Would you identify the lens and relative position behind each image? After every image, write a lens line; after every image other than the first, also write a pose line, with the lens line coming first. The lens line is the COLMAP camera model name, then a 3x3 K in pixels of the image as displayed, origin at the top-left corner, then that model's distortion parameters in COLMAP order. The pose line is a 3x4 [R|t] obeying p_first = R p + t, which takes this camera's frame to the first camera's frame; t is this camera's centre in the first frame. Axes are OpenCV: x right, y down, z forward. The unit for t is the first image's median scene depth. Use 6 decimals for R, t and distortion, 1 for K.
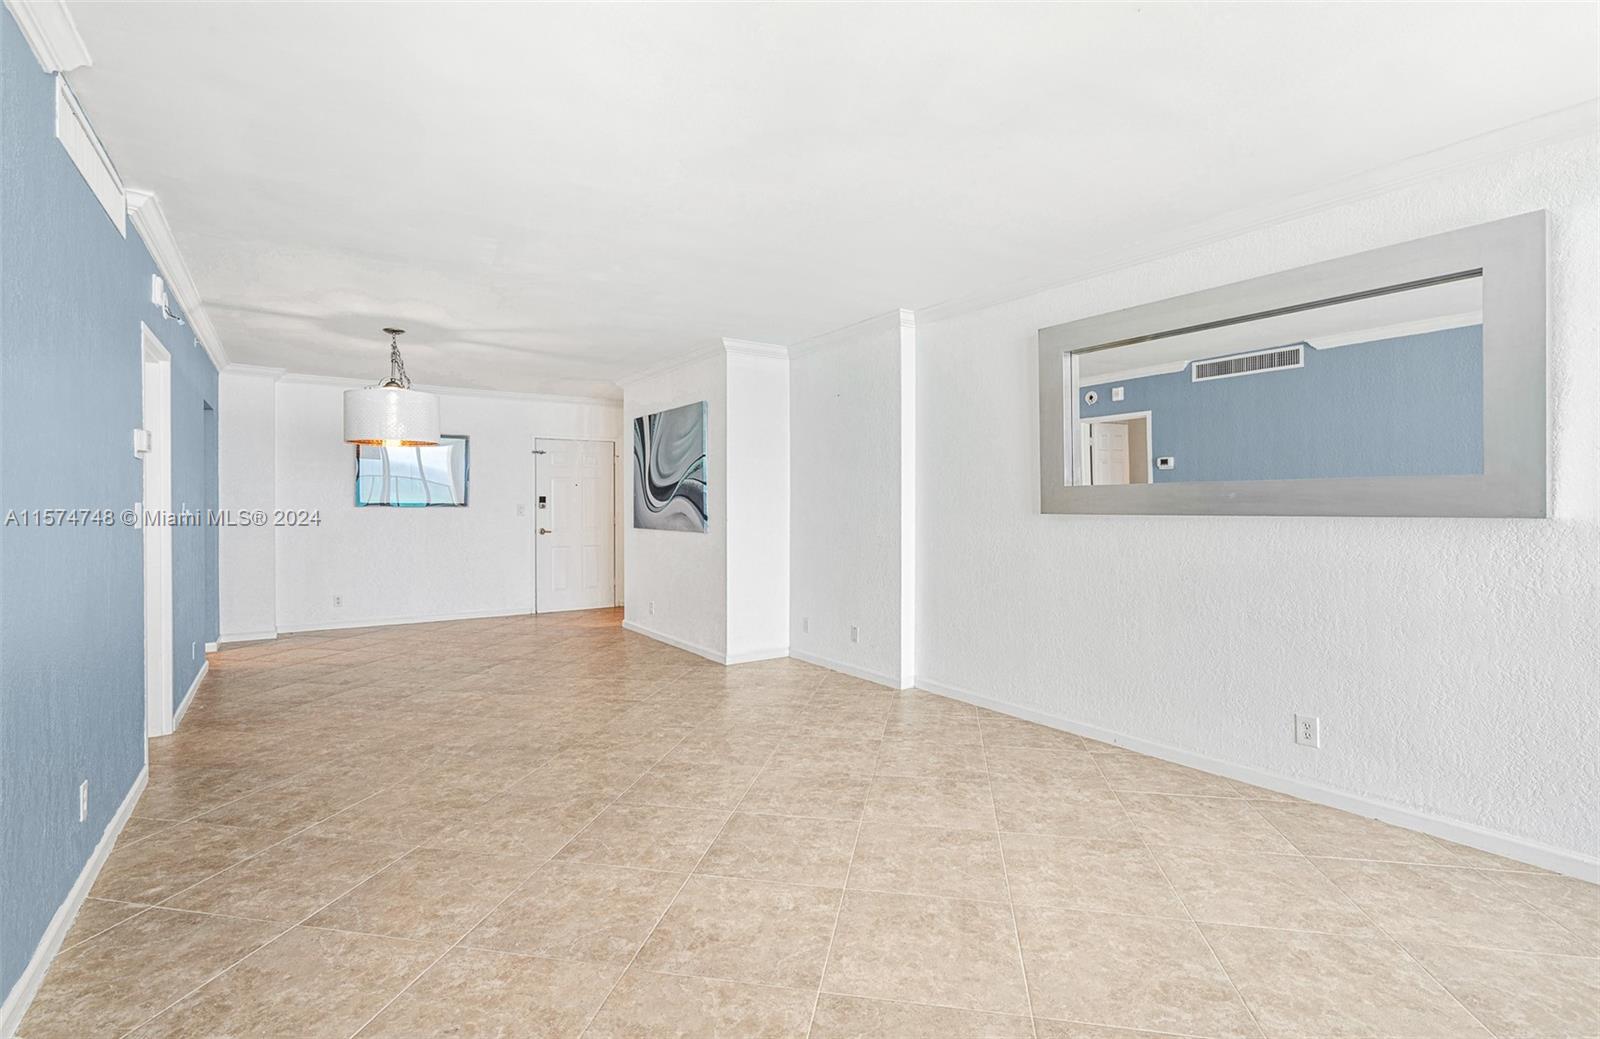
lens RADIAL K [[732.4, 0, 806.2], [0, 732.4, 510.6], [0, 0, 1]] dist [-0.005516, 0.000450]
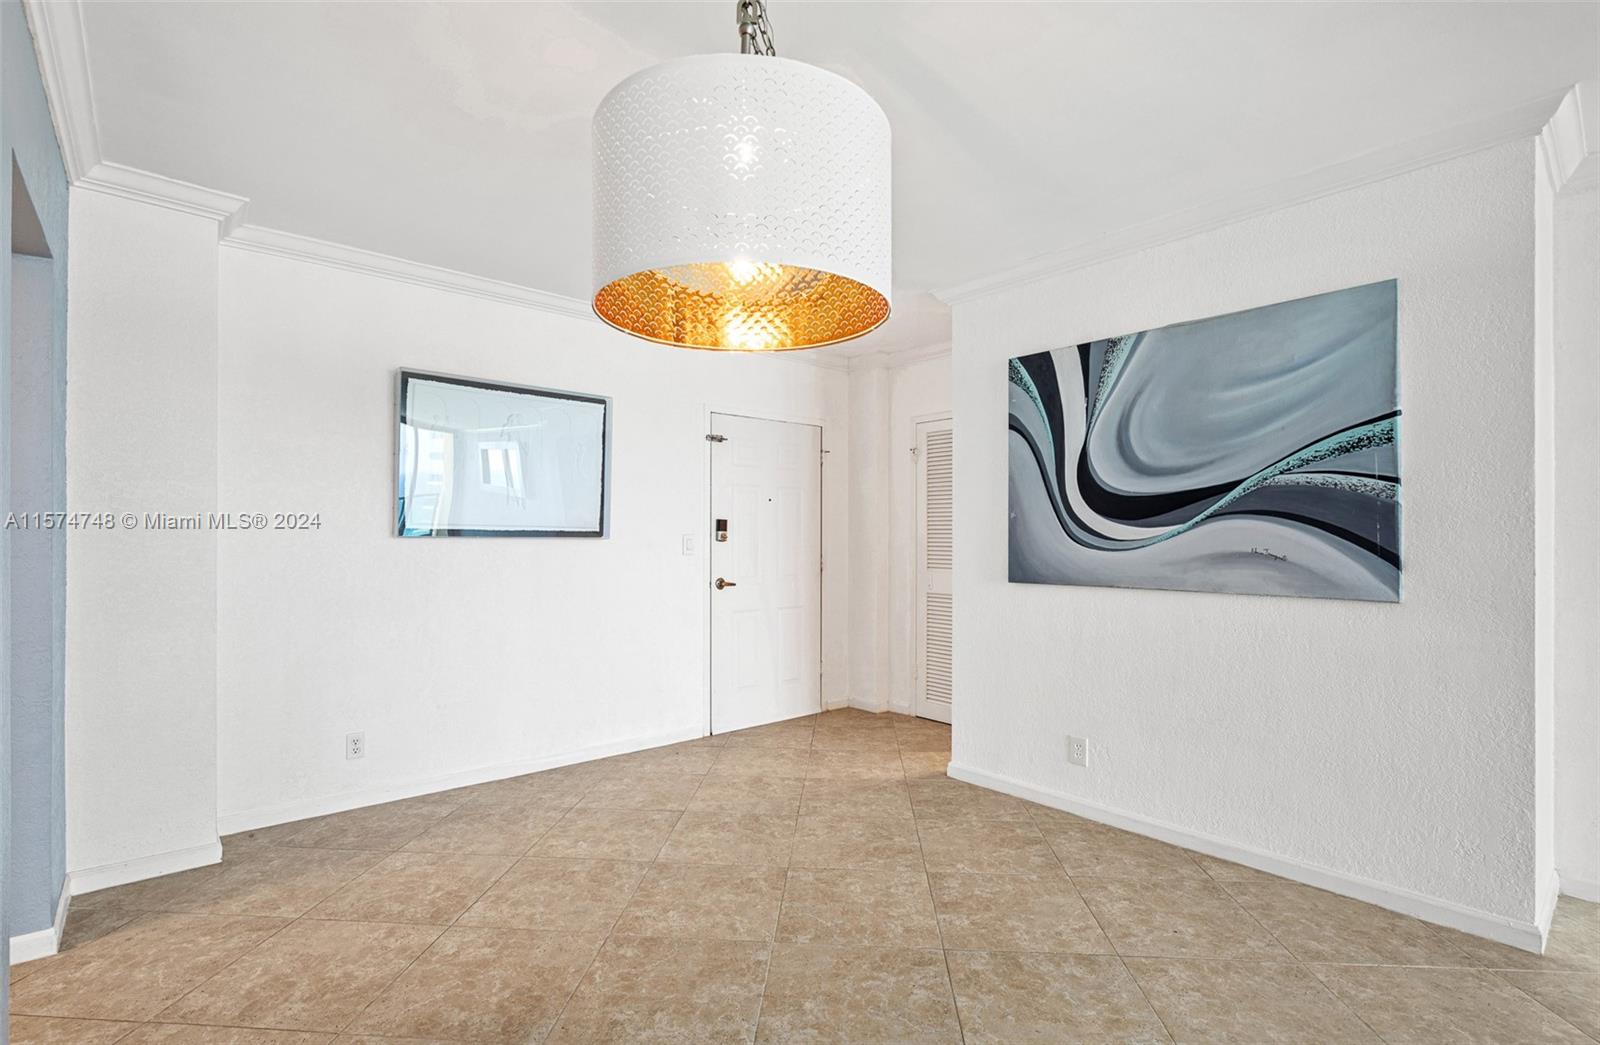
lens RADIAL K [[732.4, 0, 793.9], [0, 732.4, 533.6], [0, 0, 1]] dist [-0.005516, 0.000450]
pose [[0.992747, 0.000932, 0.120221, -0.423727], [0.000671, 0.999911, -0.013292, -0.001868], [-0.120223, 0.013276, 0.992658, 0.516868]]
